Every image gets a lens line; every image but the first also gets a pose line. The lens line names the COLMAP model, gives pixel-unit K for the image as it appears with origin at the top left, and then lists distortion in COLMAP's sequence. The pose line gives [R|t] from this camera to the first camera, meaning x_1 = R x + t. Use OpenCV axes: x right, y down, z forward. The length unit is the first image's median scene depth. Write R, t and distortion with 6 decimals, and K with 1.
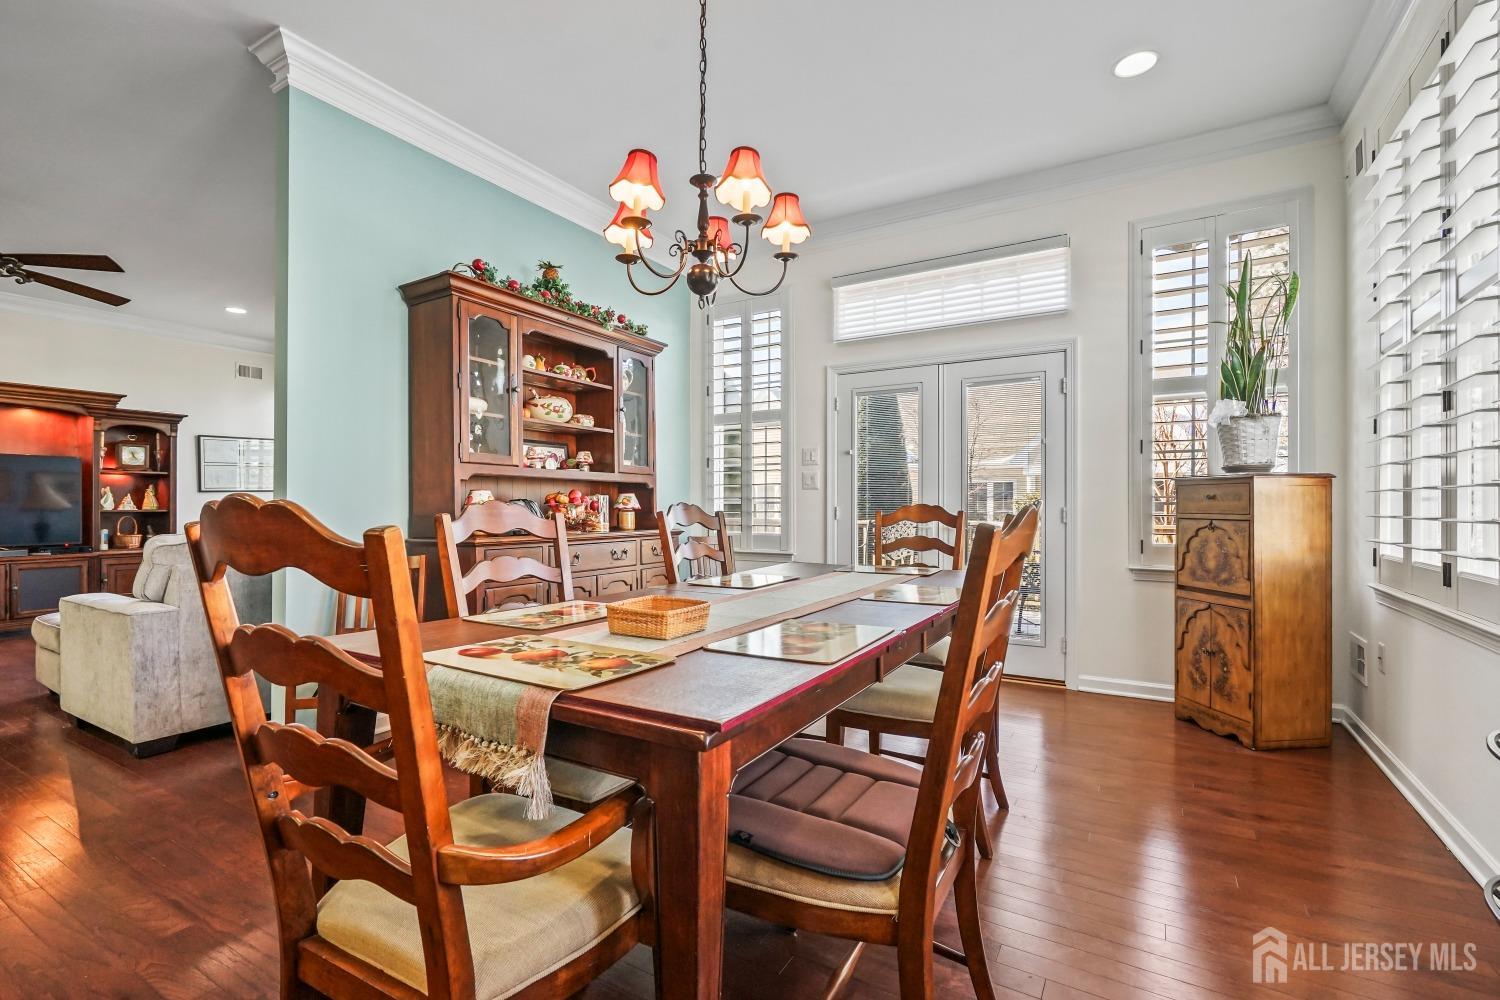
lens RADIAL K [[679.1, 0, 741.3], [0, 679.1, 505.0], [0, 0, 1]] dist [-0.003263, 0.000828]
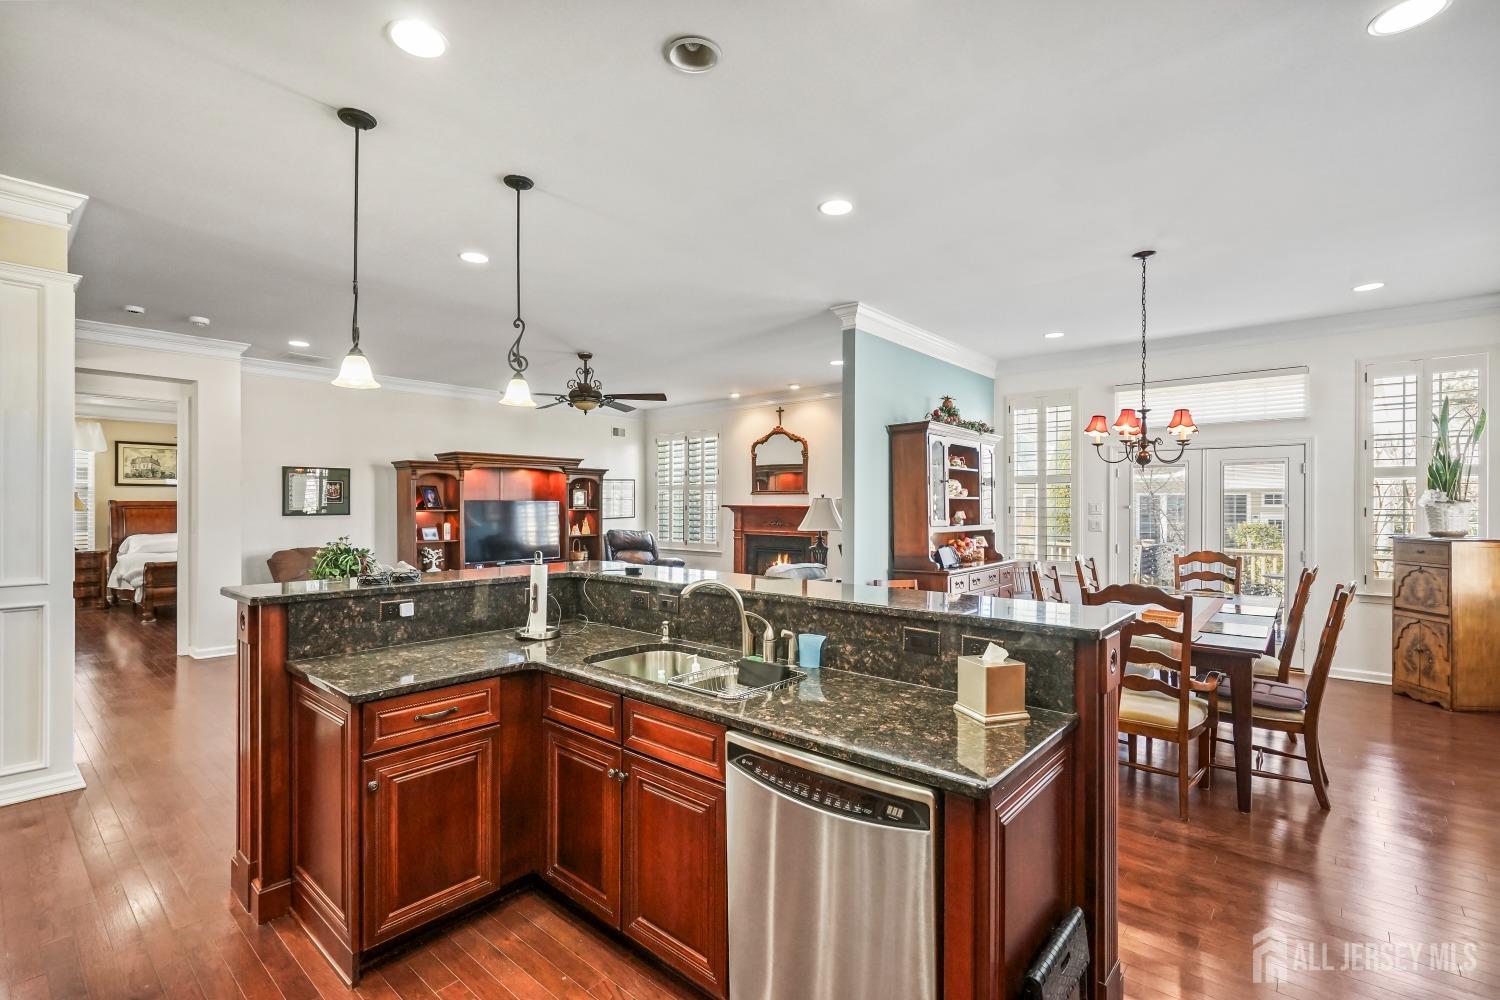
lens RADIAL K [[679.1, 0, 738.5], [0, 679.1, 505.1], [0, 0, 1]] dist [-0.003263, 0.000828]
pose [[0.985207, 0.001260, -0.171362, -0.593637], [-0.000881, 0.999997, 0.002283, -0.121603], [0.171364, -0.002098, 0.985205, -0.814725]]
